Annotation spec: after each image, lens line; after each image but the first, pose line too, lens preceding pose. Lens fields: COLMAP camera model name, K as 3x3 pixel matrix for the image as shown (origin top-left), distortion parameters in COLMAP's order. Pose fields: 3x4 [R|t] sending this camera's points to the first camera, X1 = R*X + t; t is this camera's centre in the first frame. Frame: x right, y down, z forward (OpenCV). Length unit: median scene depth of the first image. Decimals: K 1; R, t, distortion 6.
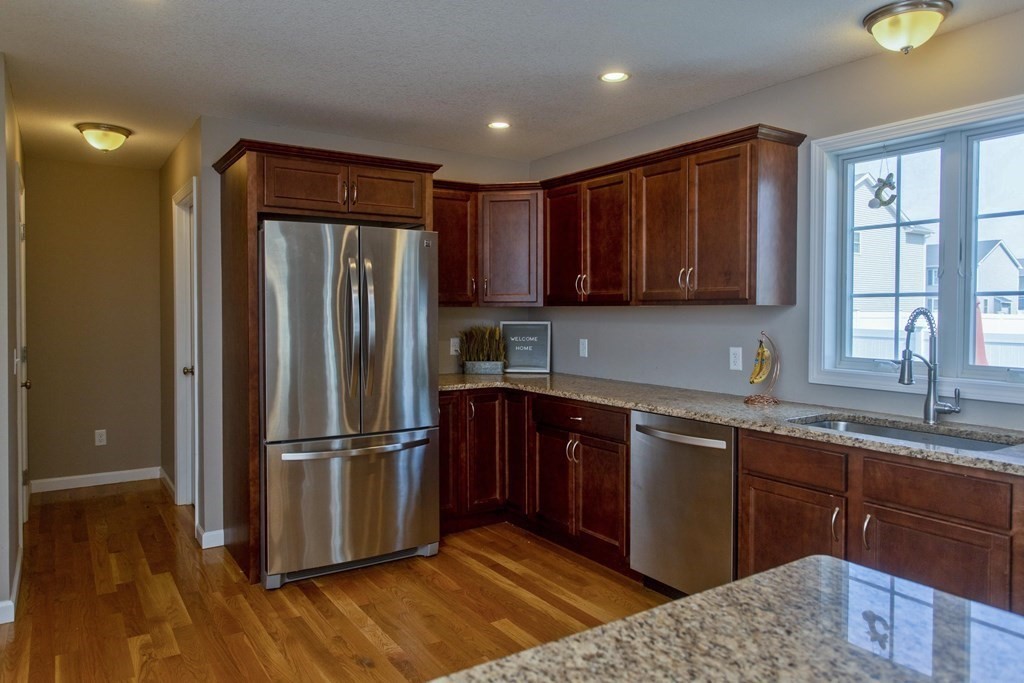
lens RADIAL K [[685.2, 0, 513.2], [0, 685.2, 336.3], [0, 0, 1]] dist [-0.011687, -0.002144]
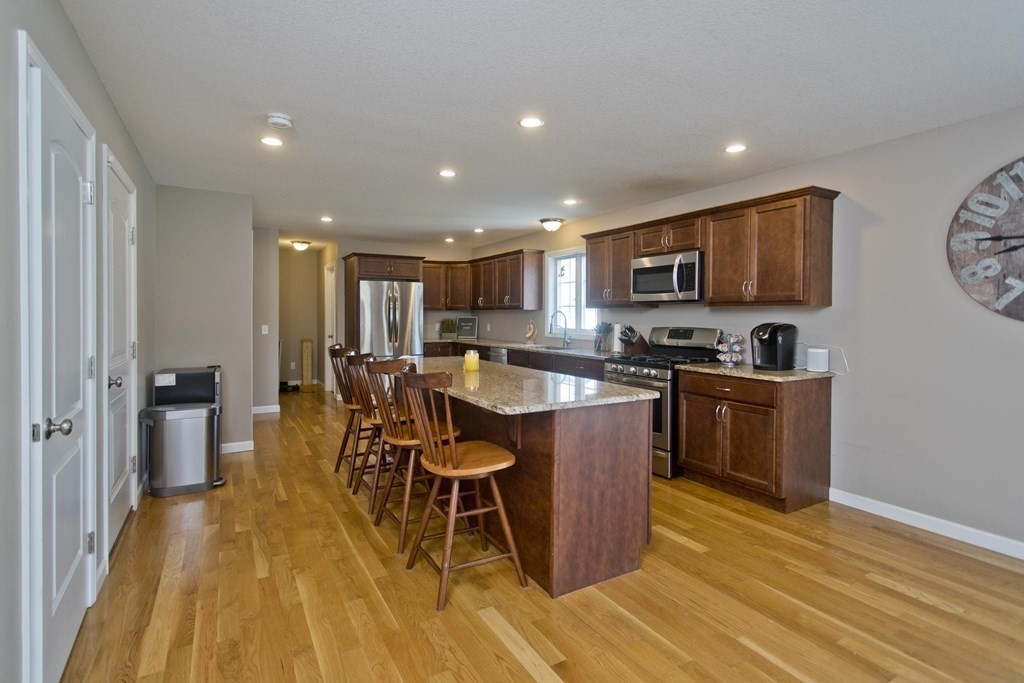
lens RADIAL K [[493.8, 0, 508.3], [0, 493.8, 335.4], [0, 0, 1]] dist [0.002651, 0.002961]
pose [[0.997571, 0.004470, -0.069510, 0.345973], [-0.004133, 0.999979, 0.004997, 0.043234], [0.069531, -0.004697, 0.997569, -0.885450]]
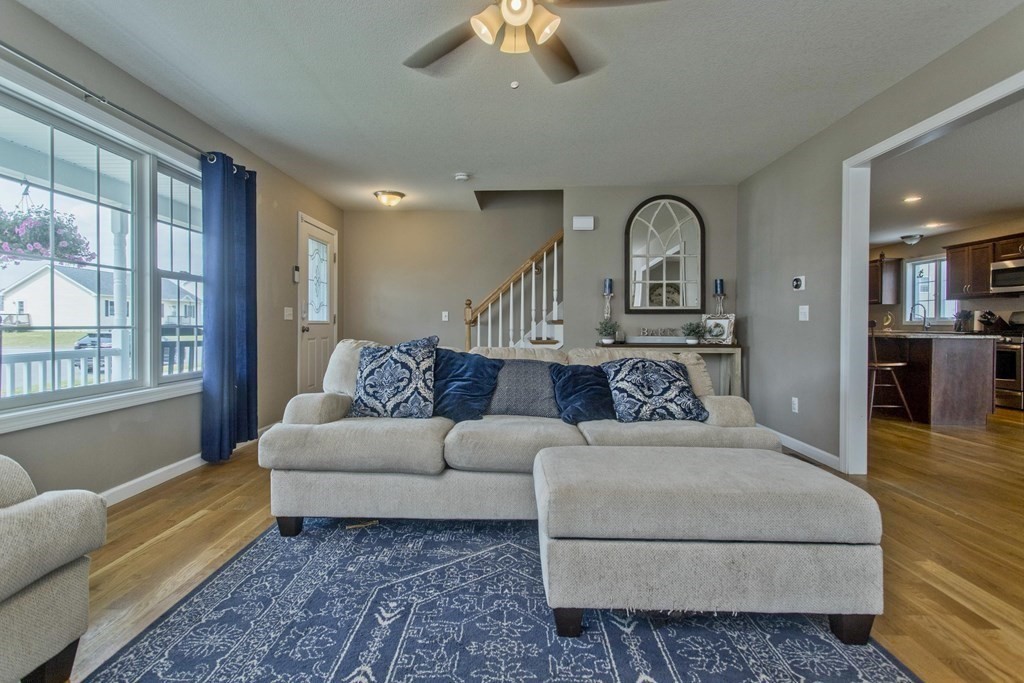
lens RADIAL K [[493.8, 0, 505.0], [0, 493.8, 331.7], [0, 0, 1]] dist [0.002651, 0.002961]
pose [[0.807952, 0.010929, -0.589147, 0.225561], [-0.023494, 0.999630, -0.013677, 0.154948], [0.588780, 0.024892, 0.807910, -1.970442]]
